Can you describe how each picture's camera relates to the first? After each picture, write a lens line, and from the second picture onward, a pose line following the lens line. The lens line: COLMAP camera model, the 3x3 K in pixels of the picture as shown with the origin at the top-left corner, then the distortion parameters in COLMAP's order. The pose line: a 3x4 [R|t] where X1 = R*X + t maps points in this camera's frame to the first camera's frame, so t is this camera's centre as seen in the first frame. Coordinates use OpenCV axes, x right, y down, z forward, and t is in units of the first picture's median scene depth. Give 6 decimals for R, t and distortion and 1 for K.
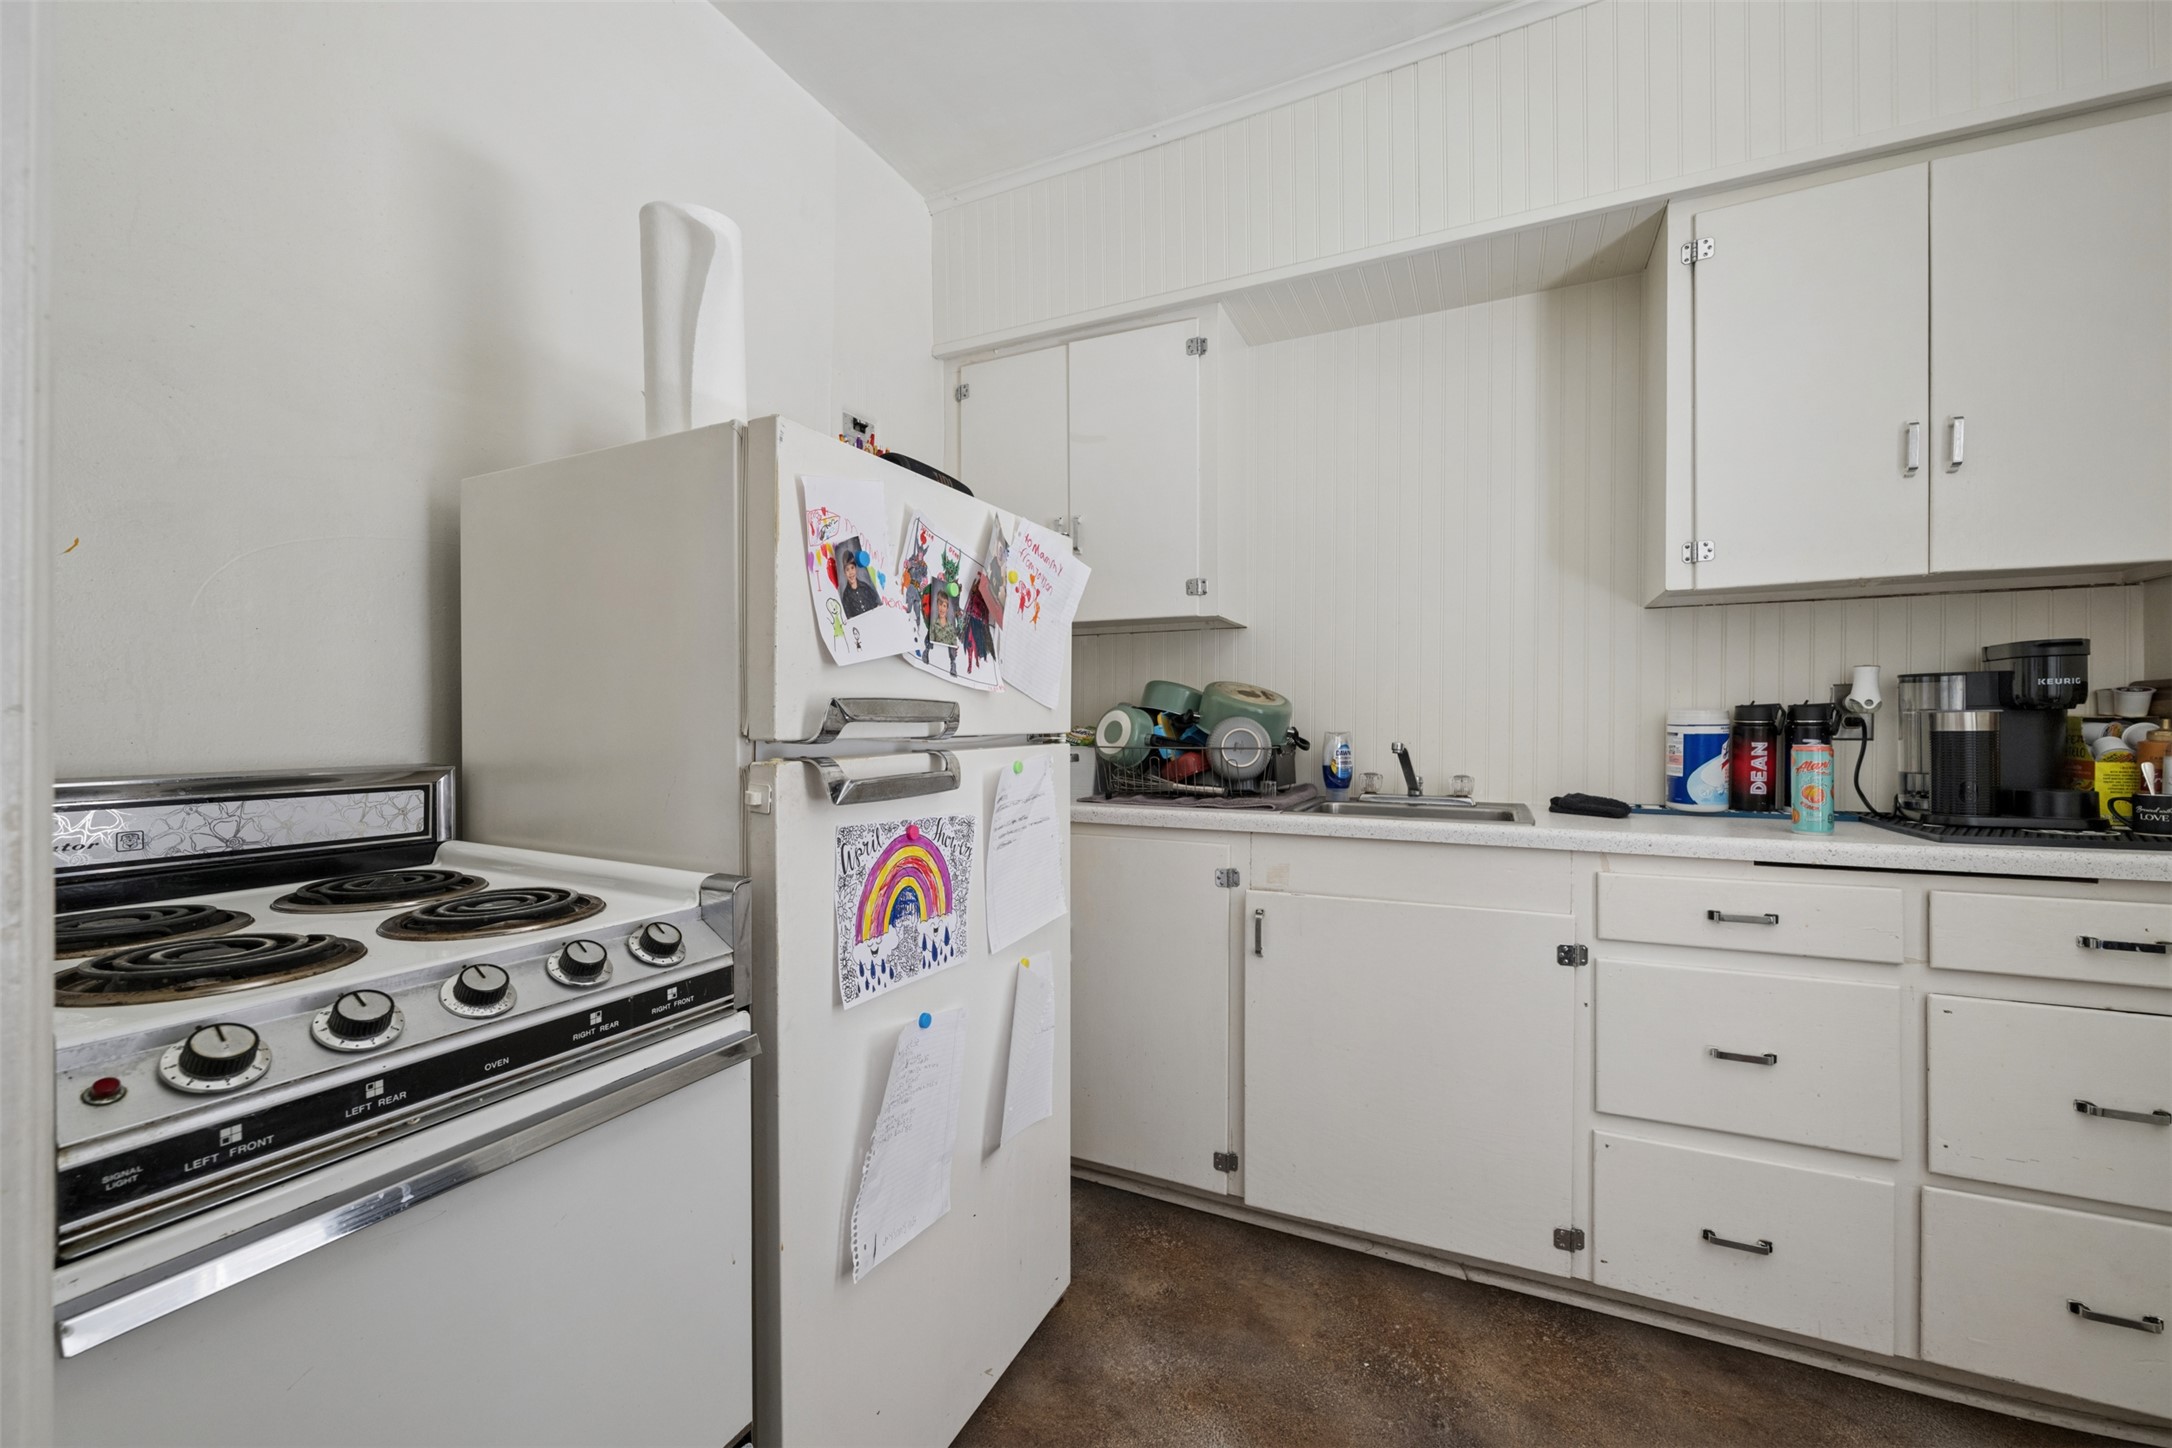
lens RADIAL K [[872.1, 0, 1080.5], [0, 872.1, 719.0], [0, 0, 1]] dist [-0.003951, 0.000744]
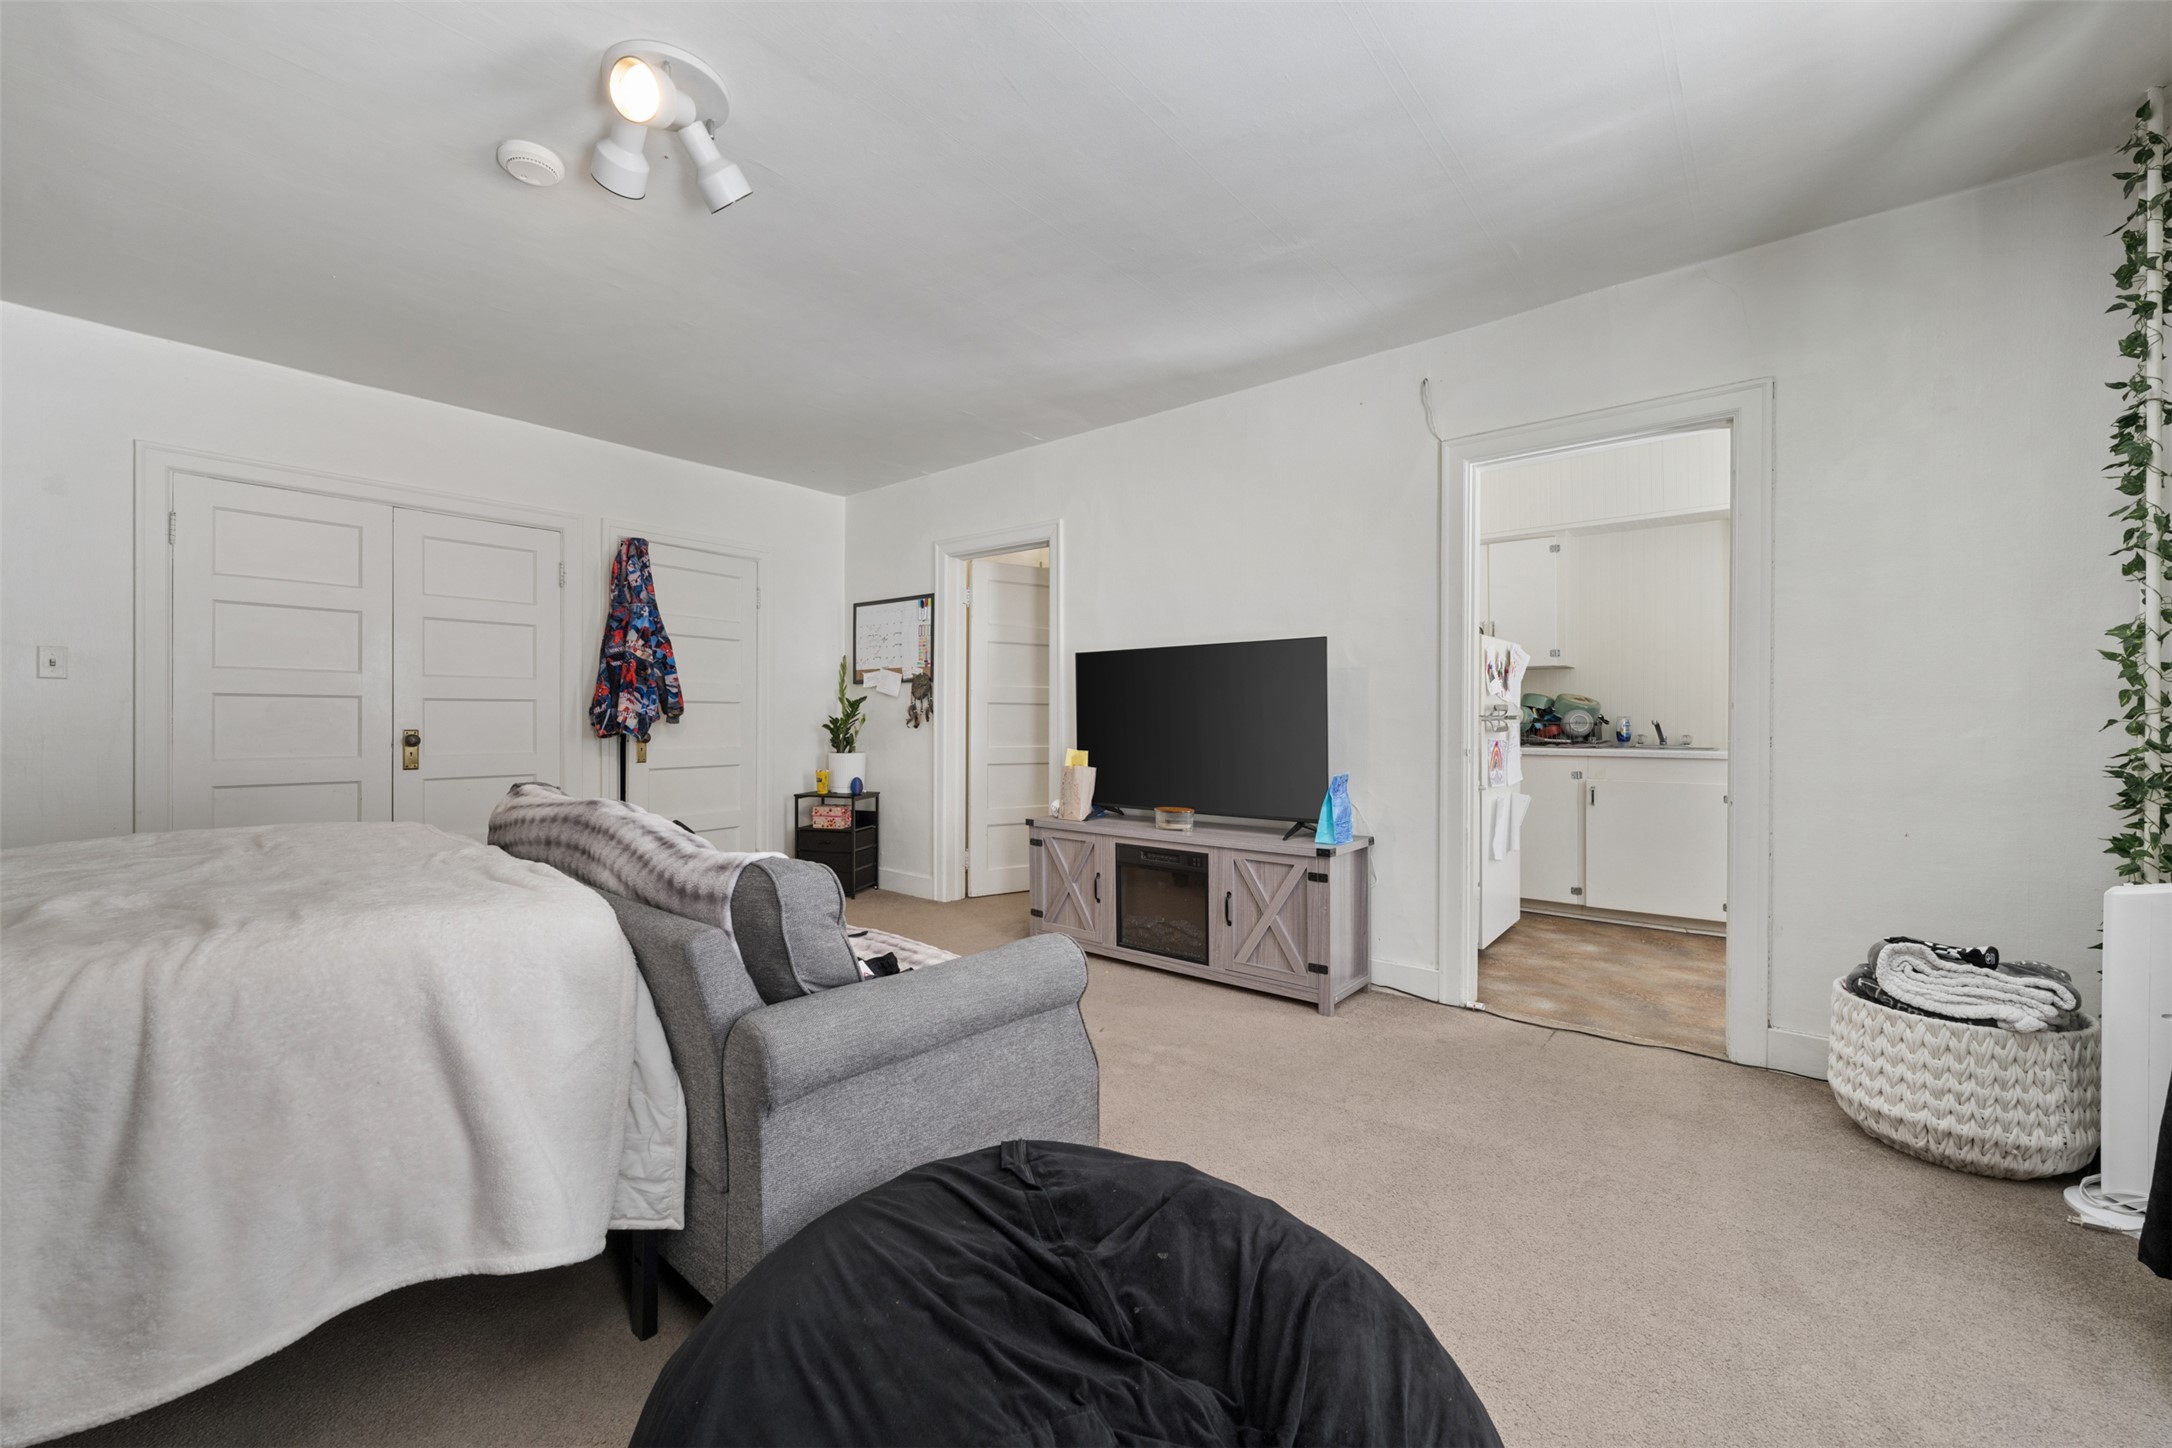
lens RADIAL K [[872.1, 0, 1072.0], [0, 872.1, 714.3], [0, 0, 1]] dist [-0.003951, 0.000744]
pose [[0.971129, -0.004048, -0.238519, -0.700207], [0.003550, 0.999991, -0.002517, 0.014028], [0.238527, 0.001598, 0.971135, -1.926935]]
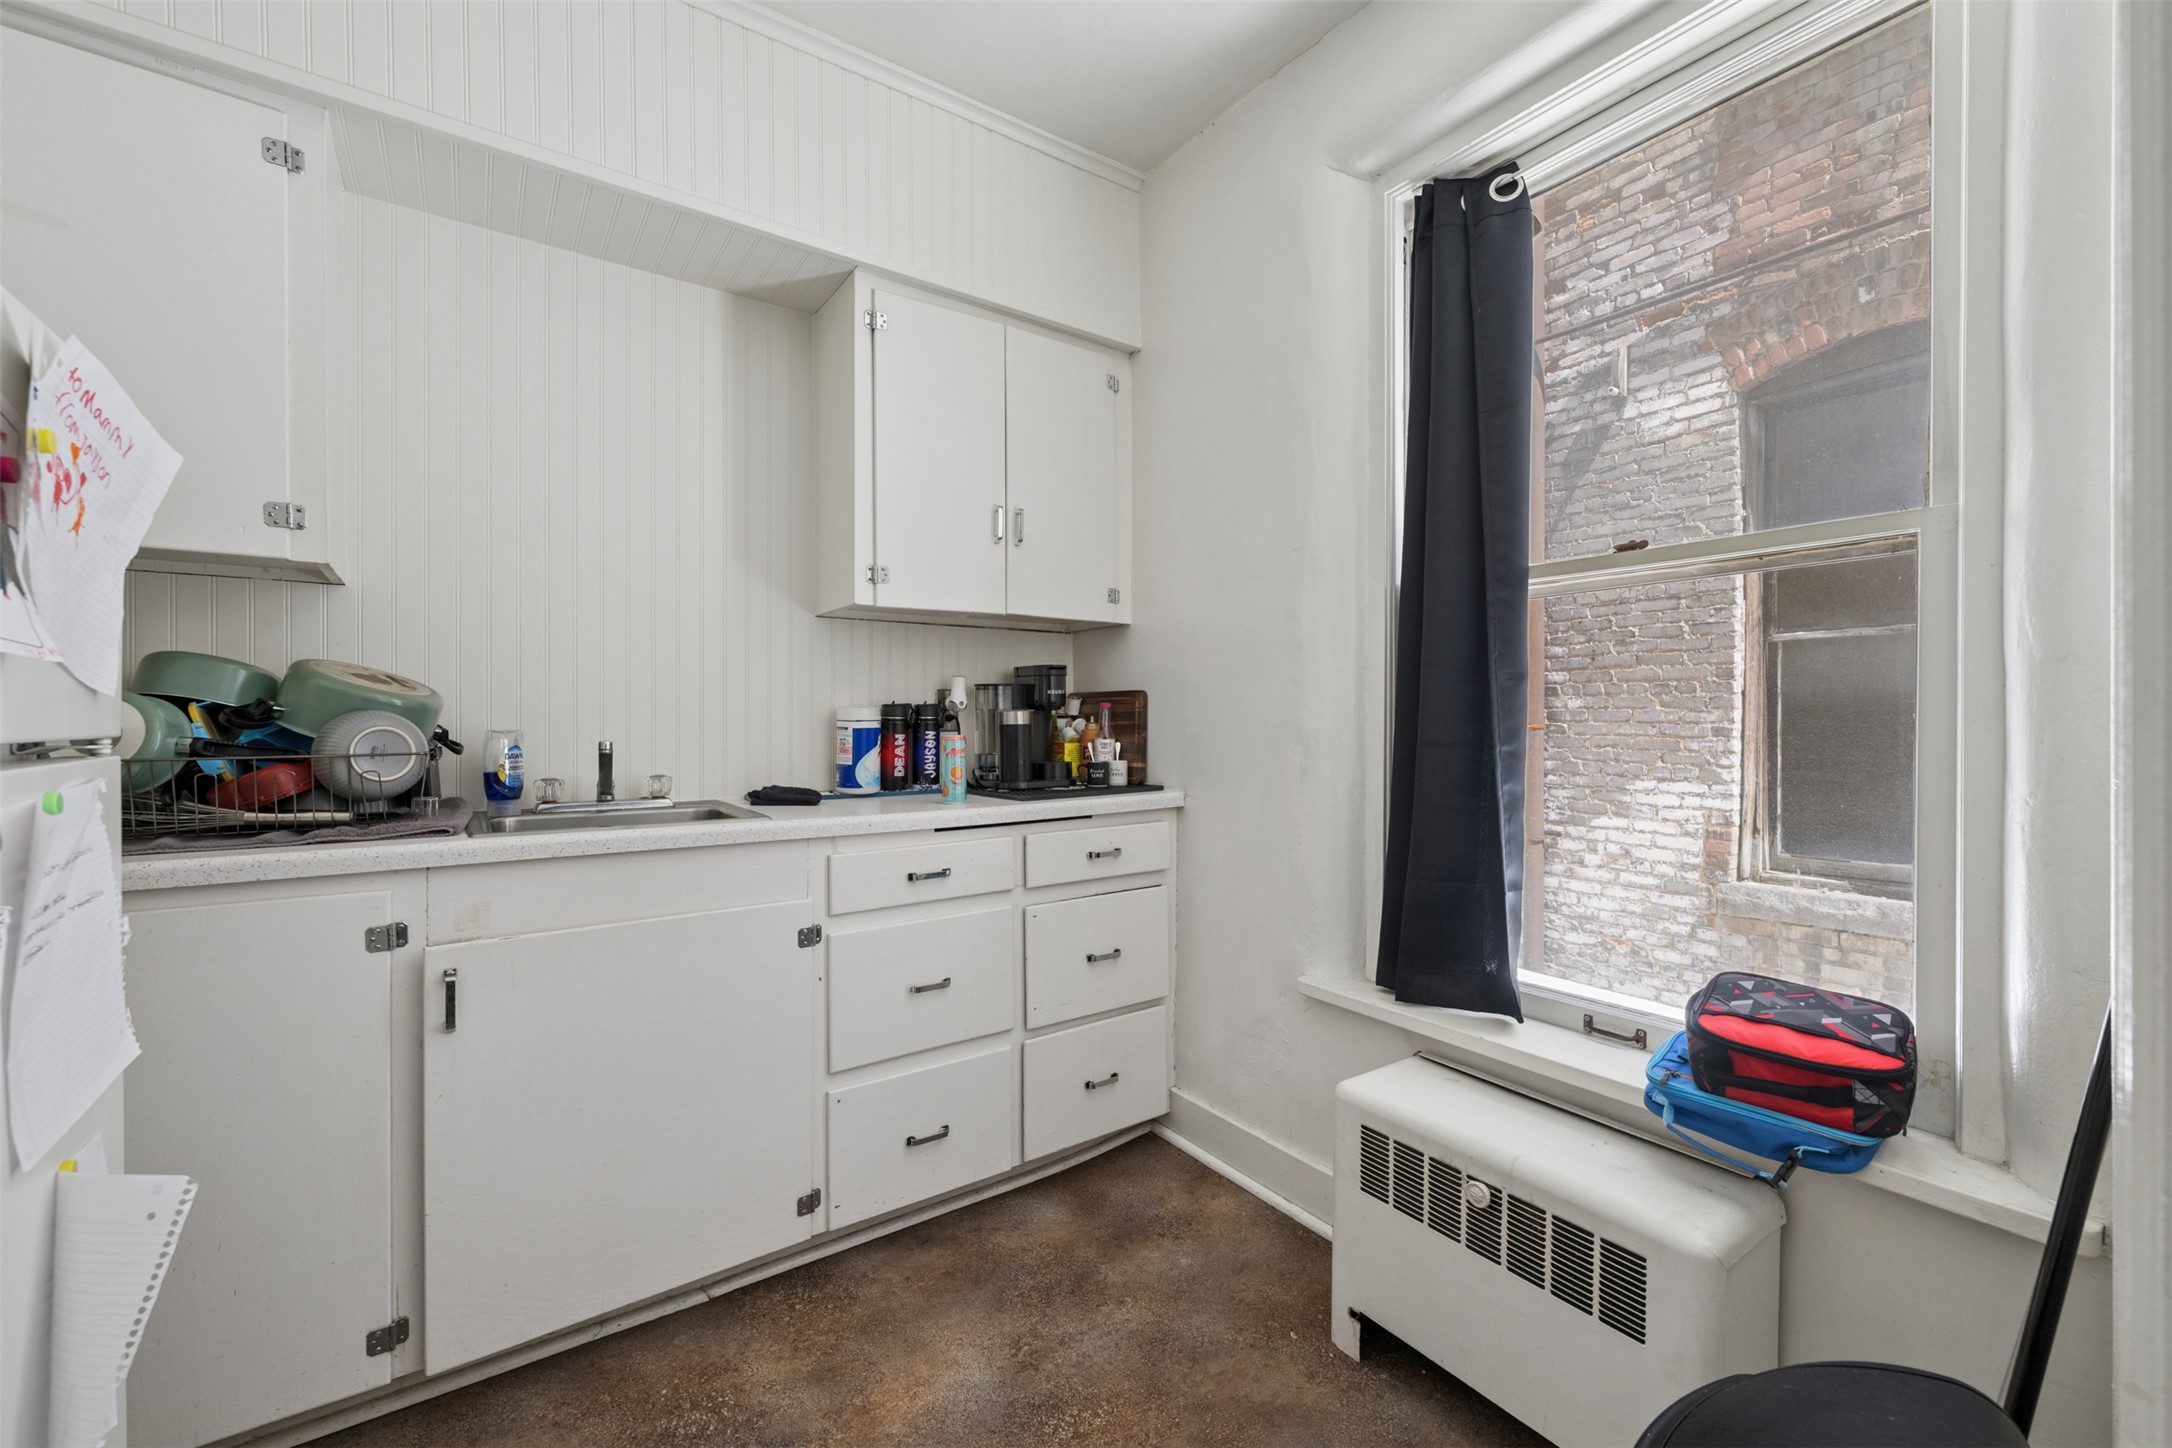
lens RADIAL K [[872.1, 0, 1113.1], [0, 872.1, 717.3], [0, 0, 1]] dist [-0.003951, 0.000744]
pose [[0.475591, 0.000777, 0.879666, -0.192765], [-0.003737, 0.999992, 0.001137, -0.000185], [-0.879658, -0.003828, 0.475591, 0.158264]]
